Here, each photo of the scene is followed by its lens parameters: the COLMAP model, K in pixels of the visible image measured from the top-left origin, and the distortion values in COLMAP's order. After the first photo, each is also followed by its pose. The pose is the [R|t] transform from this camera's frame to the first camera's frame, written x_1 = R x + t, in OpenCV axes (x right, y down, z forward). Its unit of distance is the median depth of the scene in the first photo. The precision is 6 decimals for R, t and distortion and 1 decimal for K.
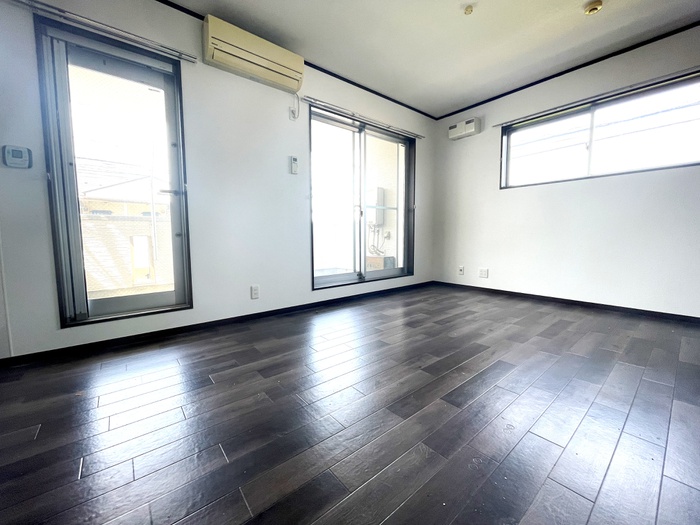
lens RADIAL K [[283.2, 0, 349.0], [0, 283.2, 258.6], [0, 0, 1]] dist [-0.002550, 0.000385]
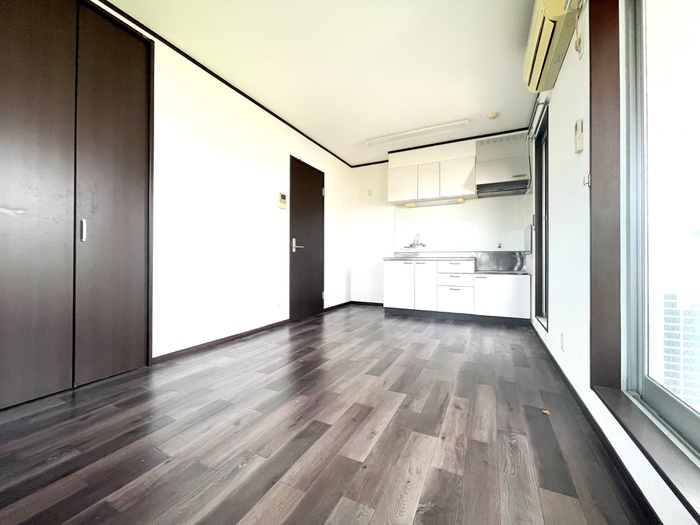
lens RADIAL K [[283.2, 0, 349.0], [0, 283.2, 258.6], [0, 0, 1]] dist [-0.002550, 0.000385]
pose [[-0.911274, 0.002620, -0.411791, 0.406549], [-0.030610, 0.996782, 0.074081, -0.112437], [0.410660, 0.080114, -0.908262, 1.235985]]
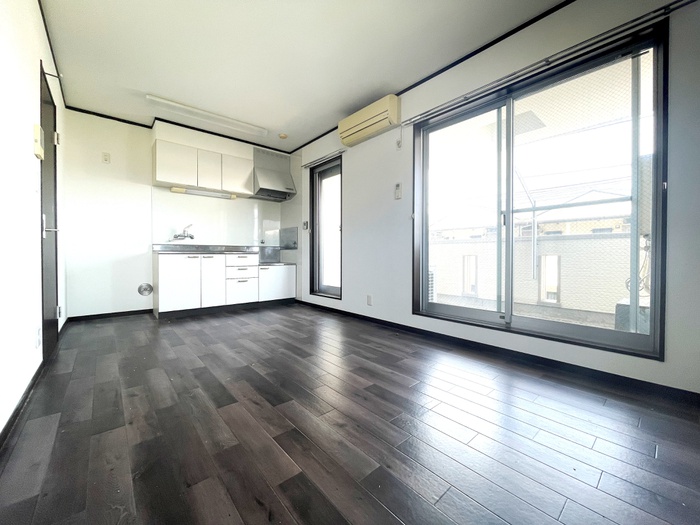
lens RADIAL K [[283.2, 0, 349.0], [0, 283.2, 258.6], [0, 0, 1]] dist [-0.002550, 0.000385]
pose [[0.029958, 0.020754, -0.999336, 0.814398], [-0.085436, 0.996179, 0.018127, -0.071229], [0.995893, 0.084836, 0.031617, 0.743106]]
